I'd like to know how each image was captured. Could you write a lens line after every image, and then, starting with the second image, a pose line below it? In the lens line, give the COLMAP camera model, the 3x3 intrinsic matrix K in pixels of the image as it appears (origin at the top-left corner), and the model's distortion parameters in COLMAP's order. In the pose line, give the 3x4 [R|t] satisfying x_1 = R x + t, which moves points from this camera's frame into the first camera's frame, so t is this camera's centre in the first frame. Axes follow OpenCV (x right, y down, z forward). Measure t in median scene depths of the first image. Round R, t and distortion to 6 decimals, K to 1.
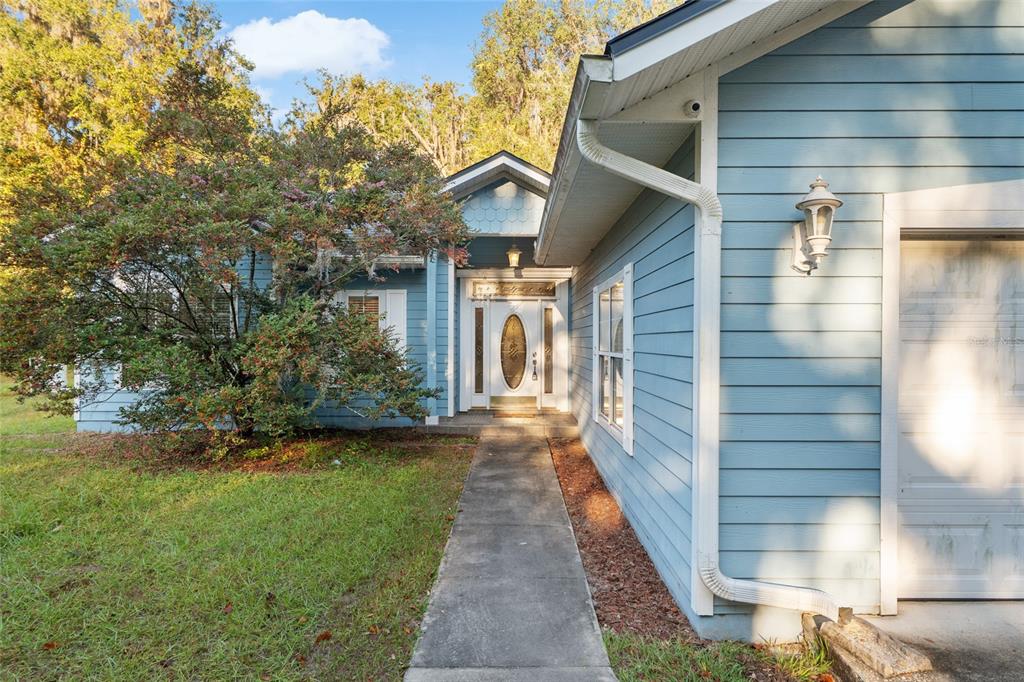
lens RADIAL K [[656.0, 0, 510.0], [0, 656.0, 341.0], [0, 0, 1]] dist [0.006561, 0.001461]
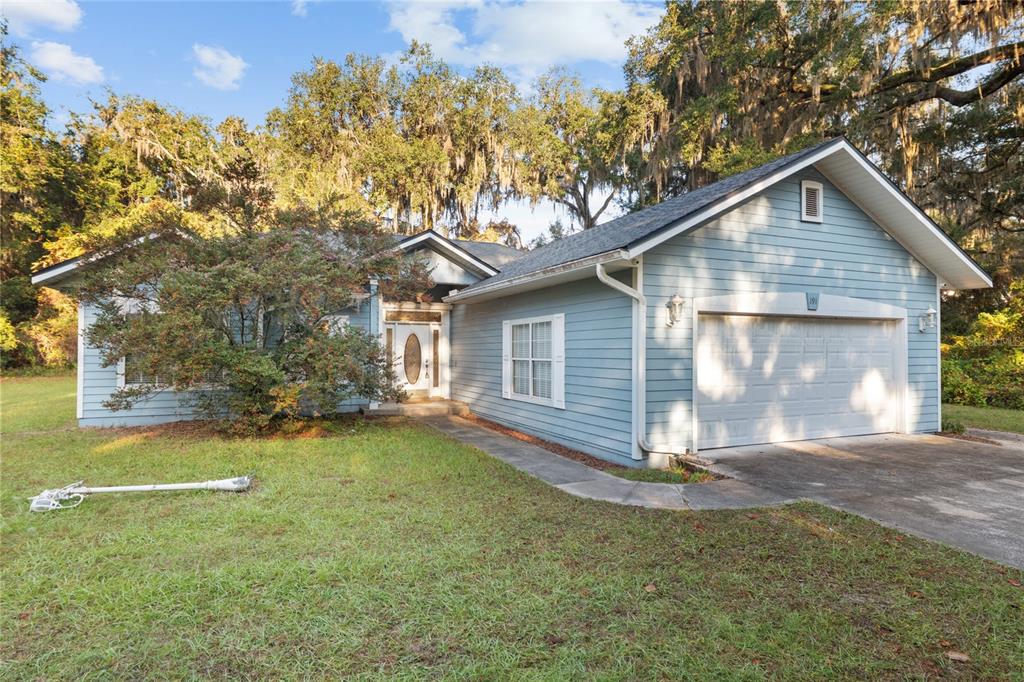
lens RADIAL K [[573.6, 0, 511.7], [0, 573.6, 343.4], [0, 0, 1]] dist [0.000105, -0.000229]
pose [[0.910091, 0.008327, 0.414326, -0.170262], [-0.001034, 0.999841, -0.017823, 0.003621], [-0.414408, 0.015792, 0.909954, -0.139619]]
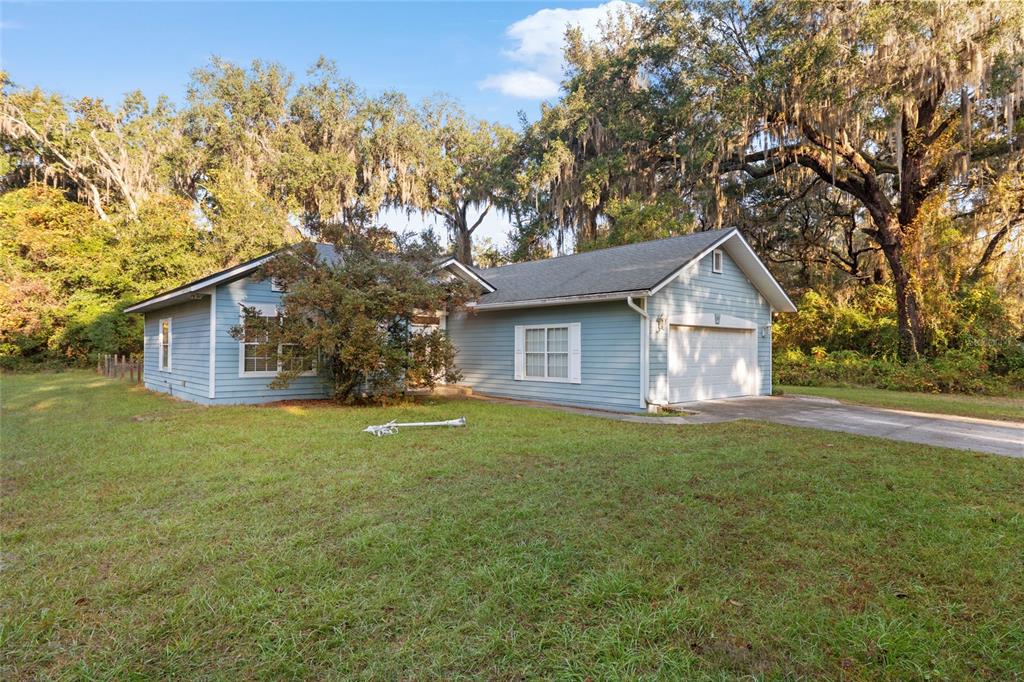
lens RADIAL K [[573.6, 0, 511.5], [0, 573.6, 345.0], [0, 0, 1]] dist [0.000105, -0.000229]
pose [[0.743139, 0.011825, 0.669033, -0.469884], [-0.002532, 0.999886, -0.014861, 0.010058], [-0.669133, 0.009350, 0.743084, -0.213780]]
